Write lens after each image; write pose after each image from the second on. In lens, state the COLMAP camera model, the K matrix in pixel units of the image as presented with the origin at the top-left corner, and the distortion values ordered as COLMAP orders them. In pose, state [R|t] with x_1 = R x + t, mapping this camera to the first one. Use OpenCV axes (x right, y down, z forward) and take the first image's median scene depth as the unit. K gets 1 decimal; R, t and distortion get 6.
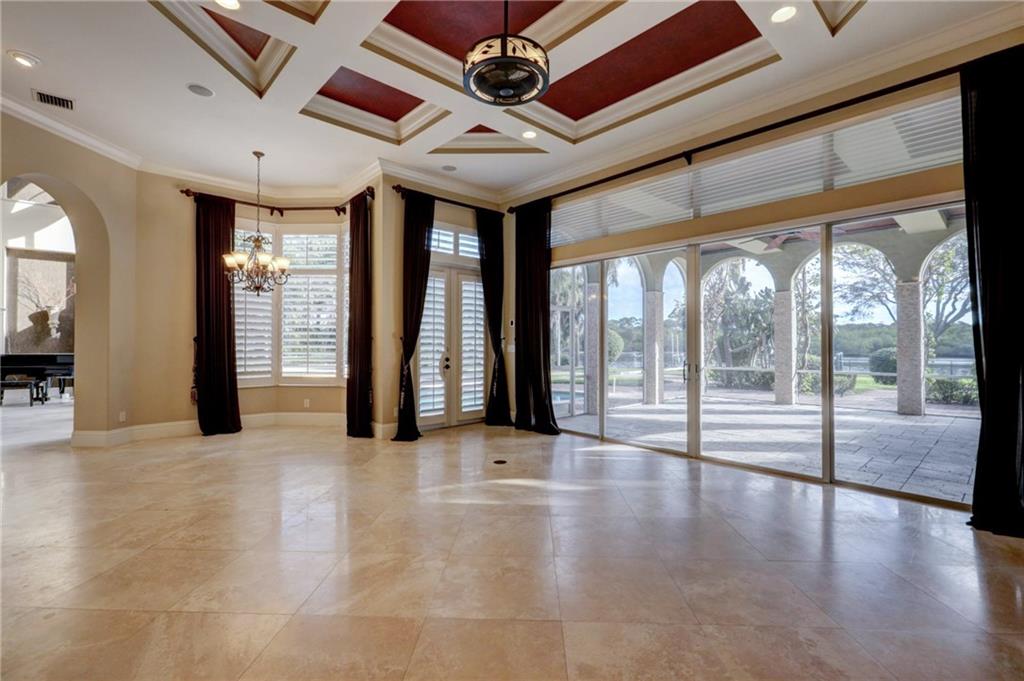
lens RADIAL K [[457.0, 0, 512.0], [0, 457.0, 340.5], [0, 0, 1]] dist [-0.000770, 0.000729]
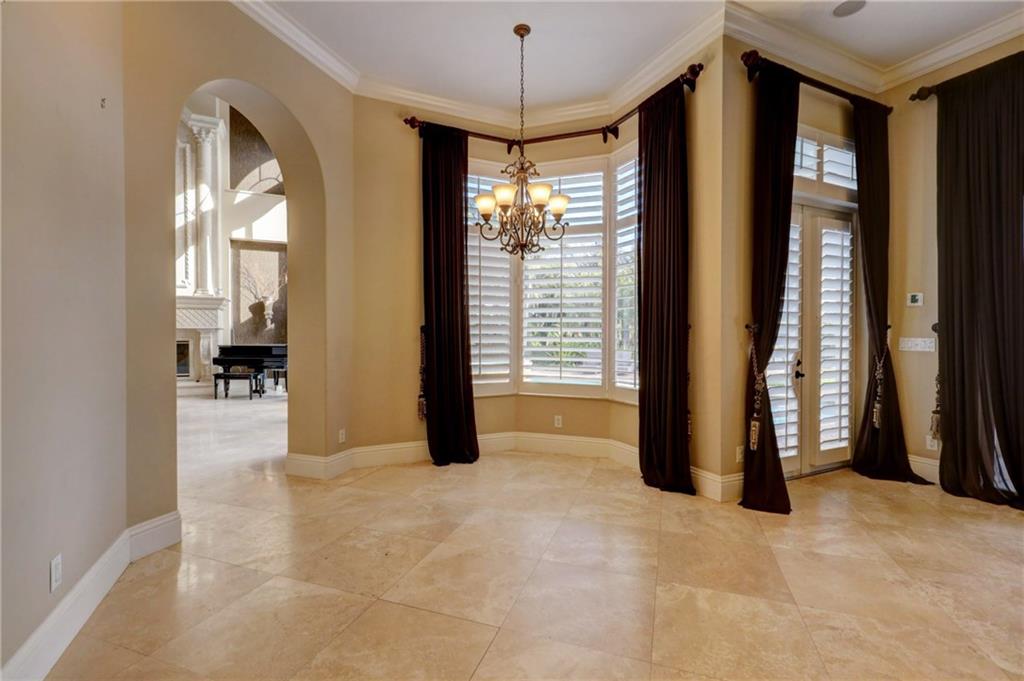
lens RADIAL K [[457.0, 0, 512.0], [0, 457.0, 340.5], [0, 0, 1]] dist [-0.000770, 0.000729]
pose [[0.954319, 0.004827, -0.298751, -0.311459], [0.000759, 0.999827, 0.018580, 0.002140], [0.298789, -0.017959, 0.954150, 0.323142]]
